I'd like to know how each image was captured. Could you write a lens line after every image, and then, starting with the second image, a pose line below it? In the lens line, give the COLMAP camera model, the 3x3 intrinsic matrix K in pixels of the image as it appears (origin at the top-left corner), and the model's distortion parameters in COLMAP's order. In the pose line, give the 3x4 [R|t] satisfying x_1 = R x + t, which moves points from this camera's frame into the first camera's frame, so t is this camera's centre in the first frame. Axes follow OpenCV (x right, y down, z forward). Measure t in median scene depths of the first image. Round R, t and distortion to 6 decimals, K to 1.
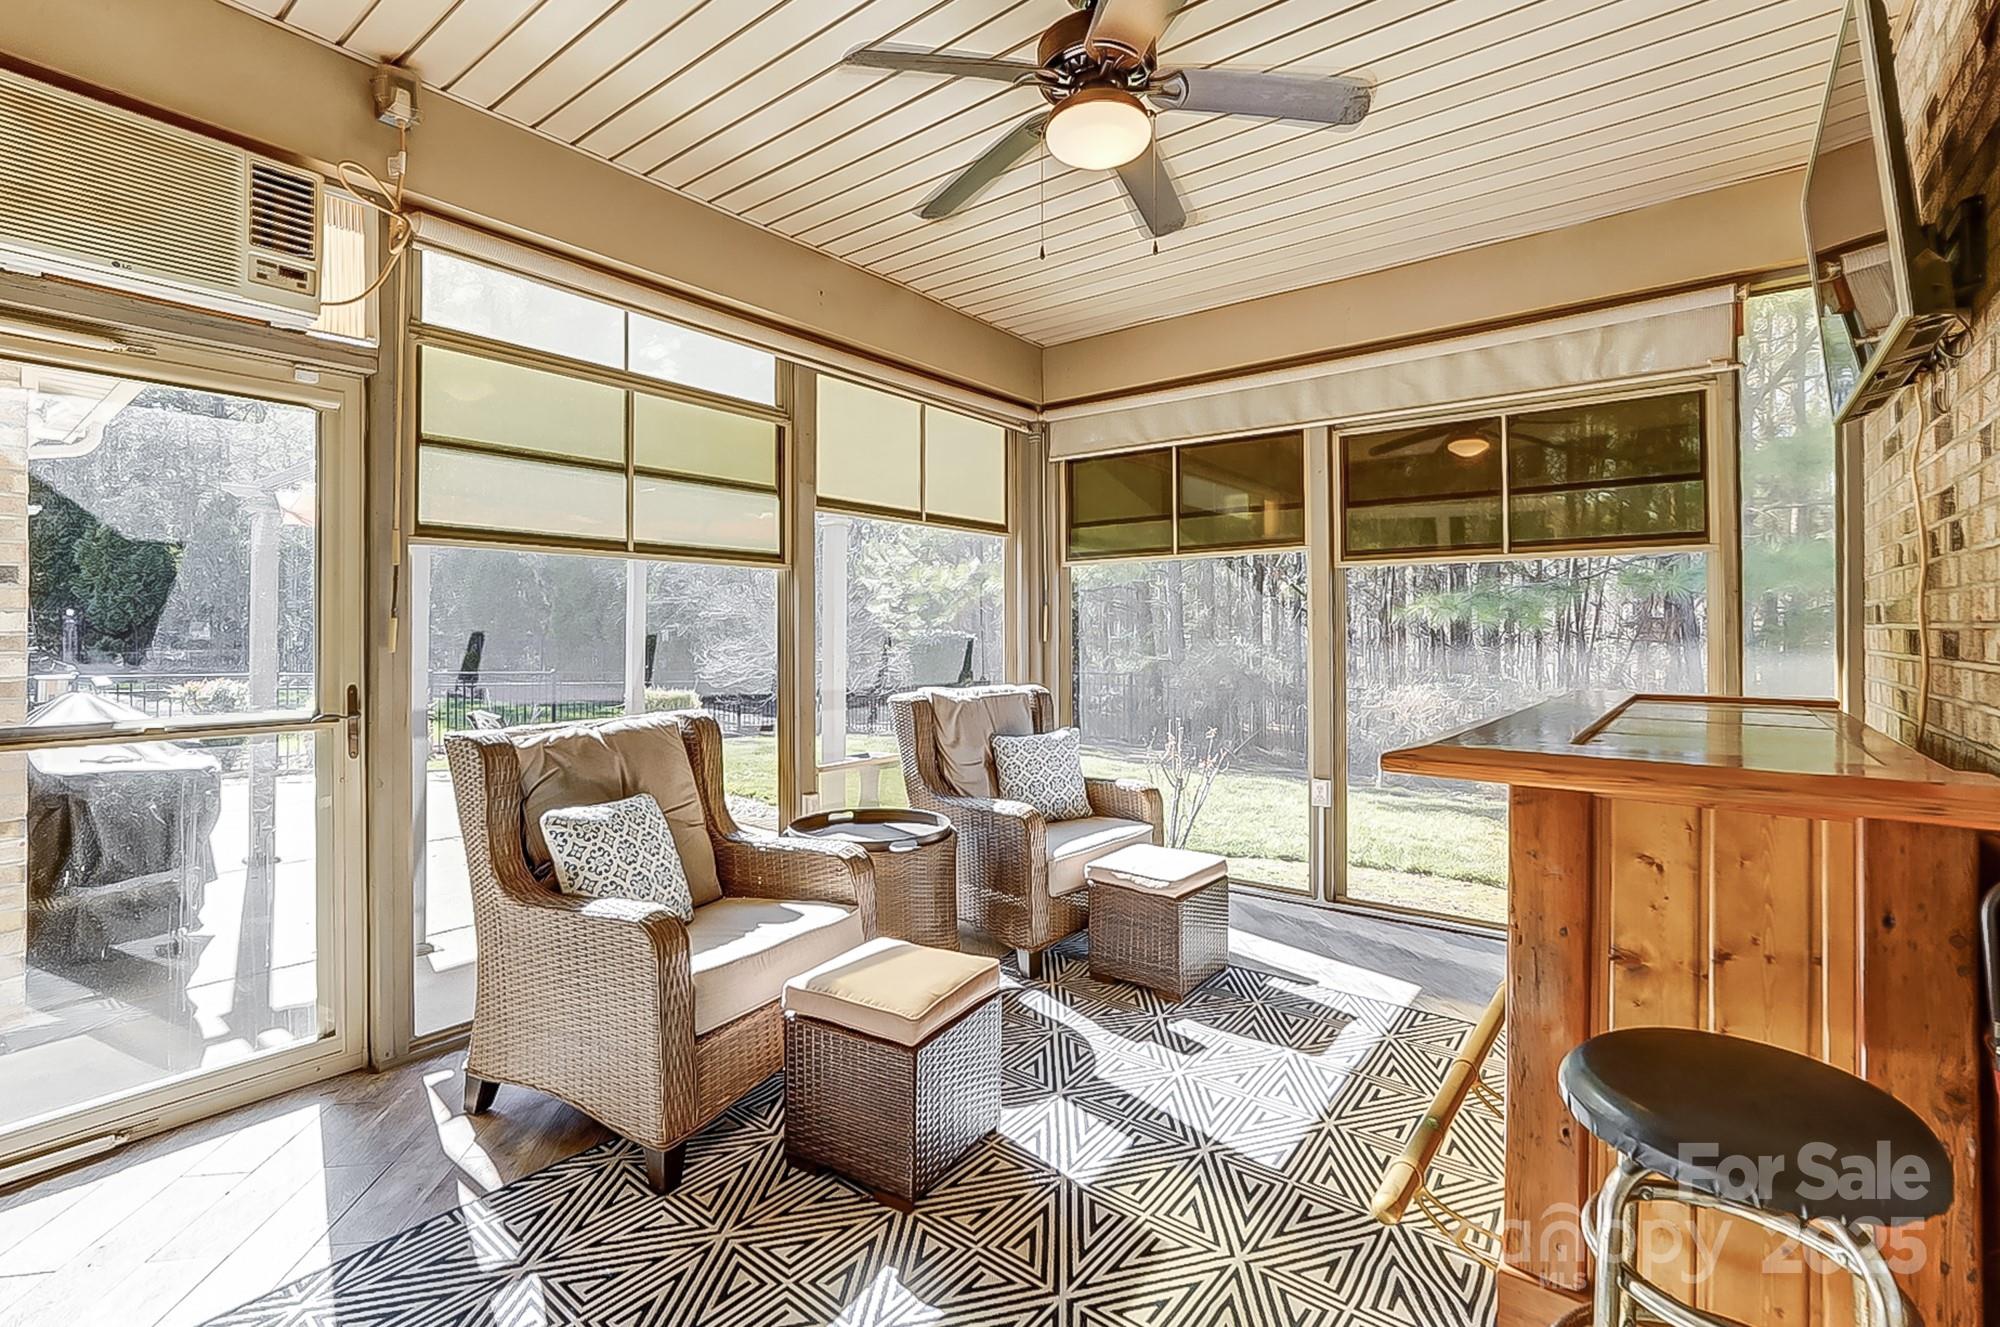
lens RADIAL K [[883.3, 0, 1026.6], [0, 883.3, 624.0], [0, 0, 1]] dist [-0.052994, 0.001345]
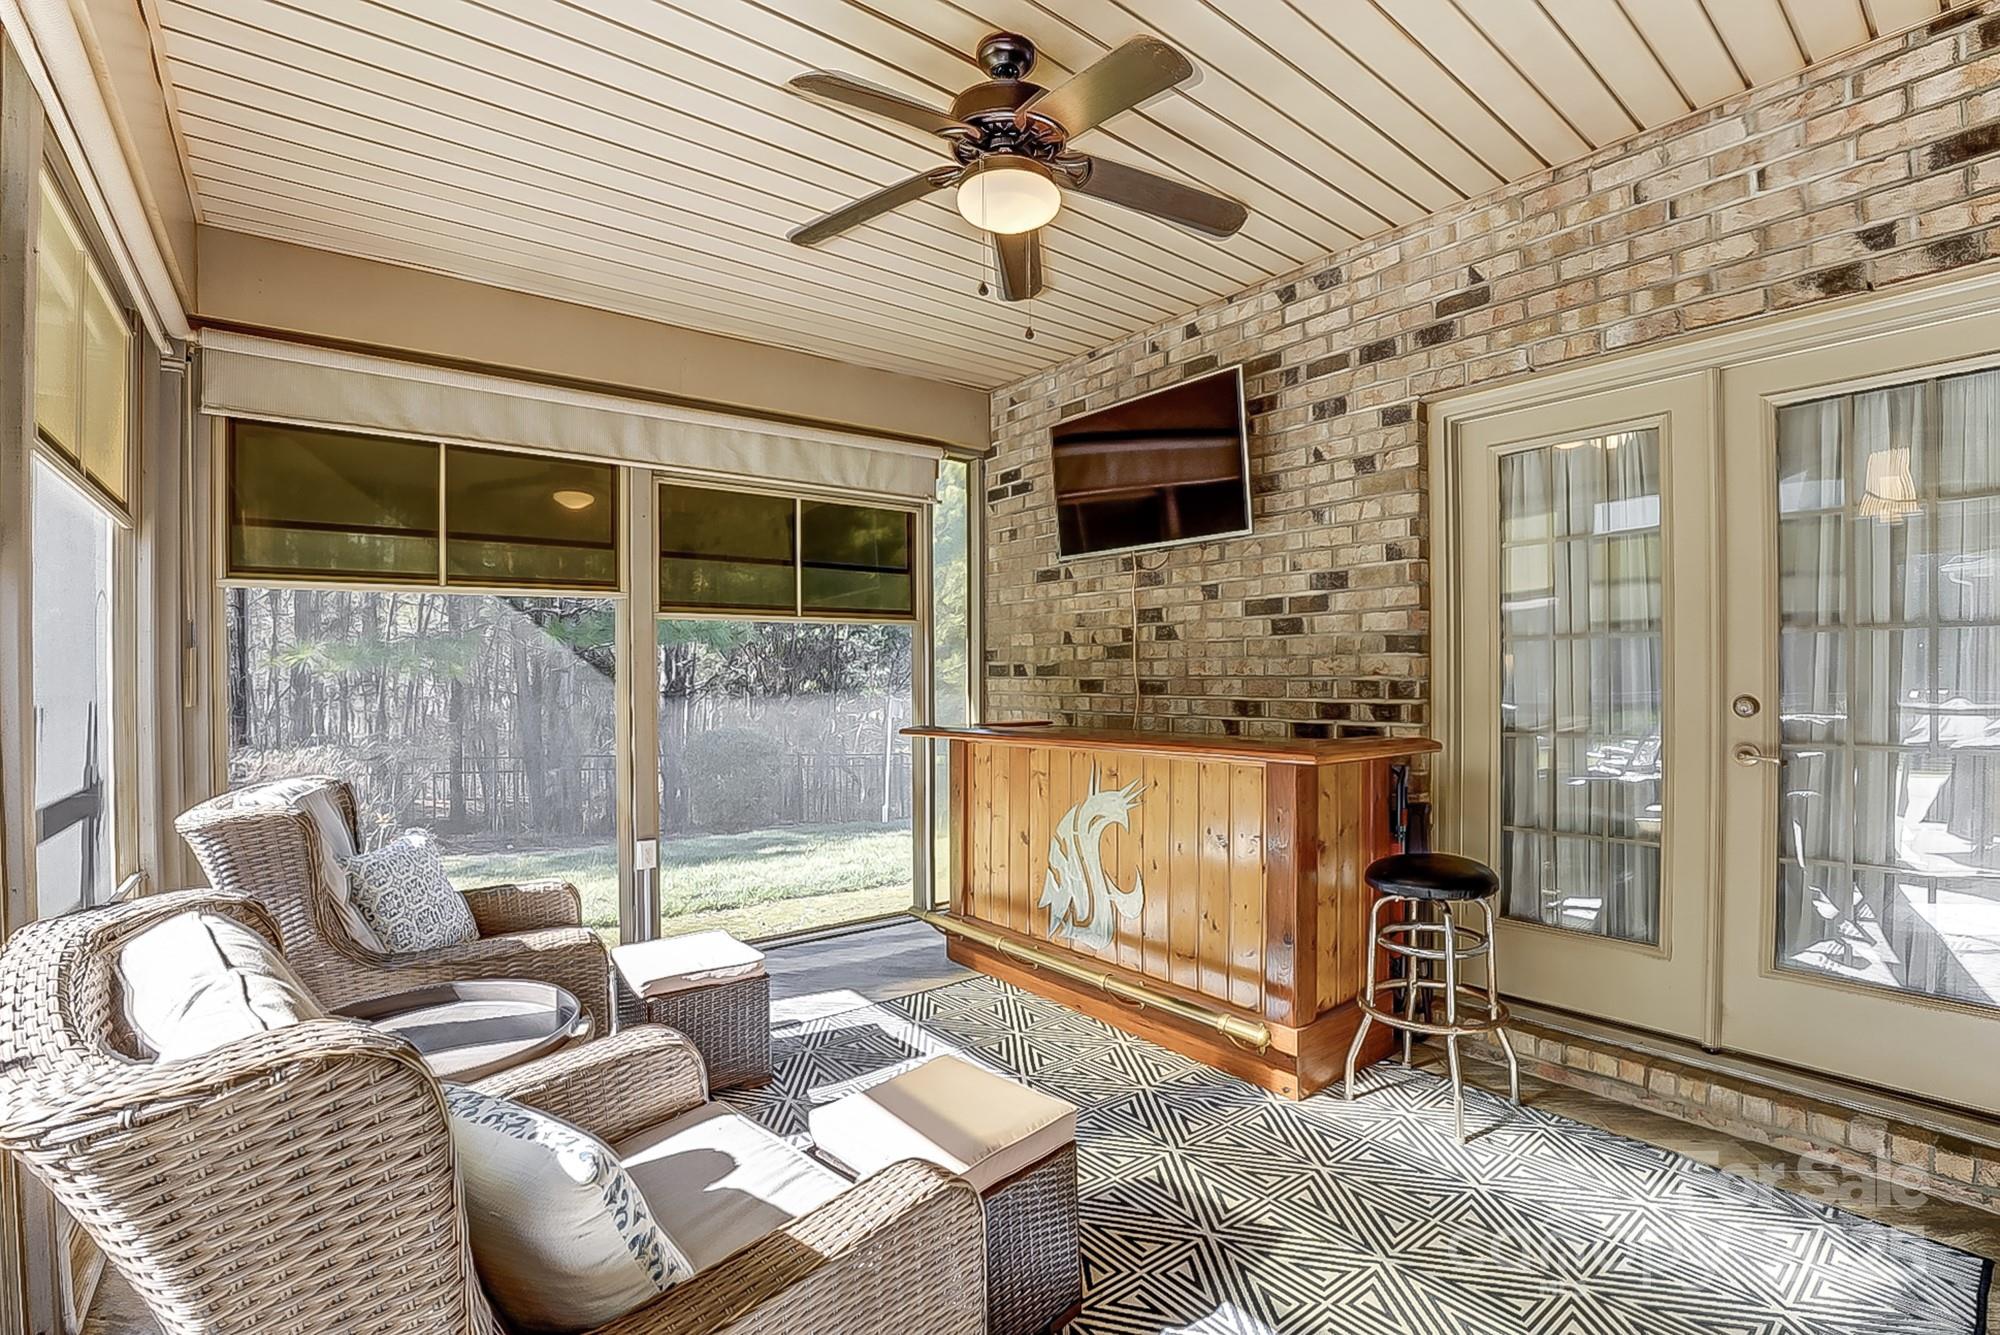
lens RADIAL K [[883.3, 0, 993.5], [0, 883.3, 678.8], [0, 0, 1]] dist [-0.052994, 0.001345]
pose [[0.254891, -0.005559, 0.966954, -0.768664], [0.001297, 0.999985, 0.005407, -0.003921], [-0.966969, -0.000124, 0.254894, 0.625492]]
